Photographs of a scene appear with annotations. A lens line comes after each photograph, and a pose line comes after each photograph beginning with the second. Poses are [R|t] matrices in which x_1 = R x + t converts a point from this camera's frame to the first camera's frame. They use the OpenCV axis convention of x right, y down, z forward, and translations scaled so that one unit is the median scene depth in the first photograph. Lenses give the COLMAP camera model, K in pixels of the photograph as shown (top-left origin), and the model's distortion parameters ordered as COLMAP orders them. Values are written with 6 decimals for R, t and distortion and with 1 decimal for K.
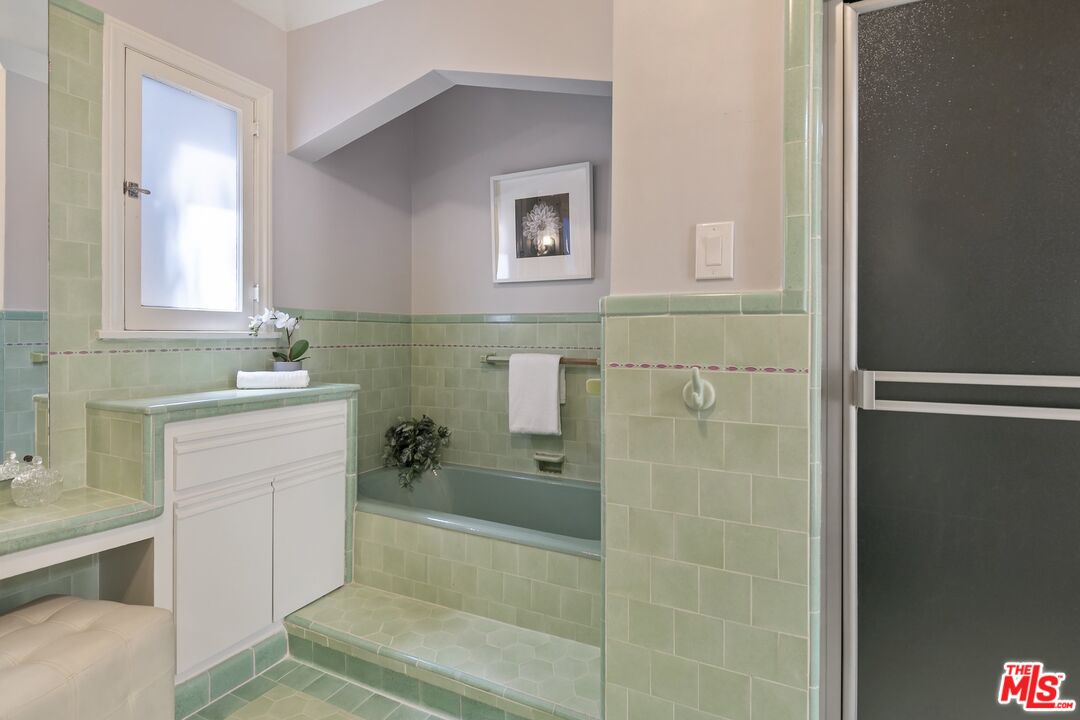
lens RADIAL K [[540.9, 0, 545.7], [0, 540.9, 342.4], [0, 0, 1]] dist [-0.012075, 0.001293]
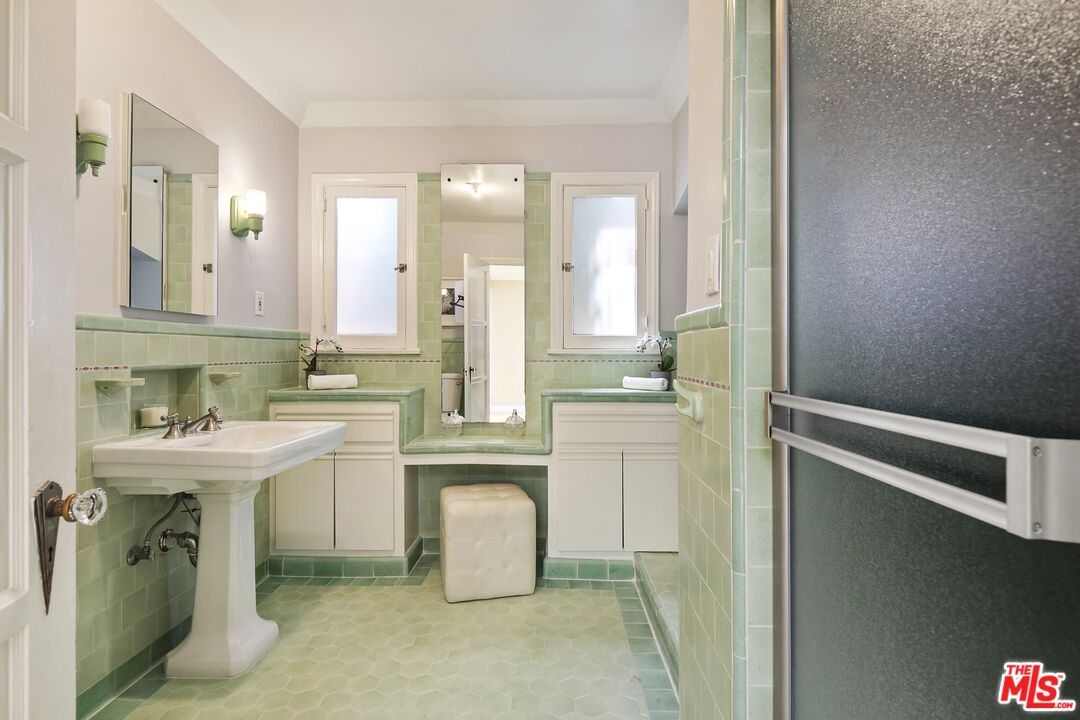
lens RADIAL K [[525.1, 0, 540.0], [0, 525.1, 360.0], [0, 0, 1]] dist [0.000232, -0.000384]
pose [[0.429177, 0.012268, -0.903137, 0.722322], [-0.012469, 0.999893, 0.007657, 0.000937], [0.903134, 0.007975, 0.429284, 0.204838]]
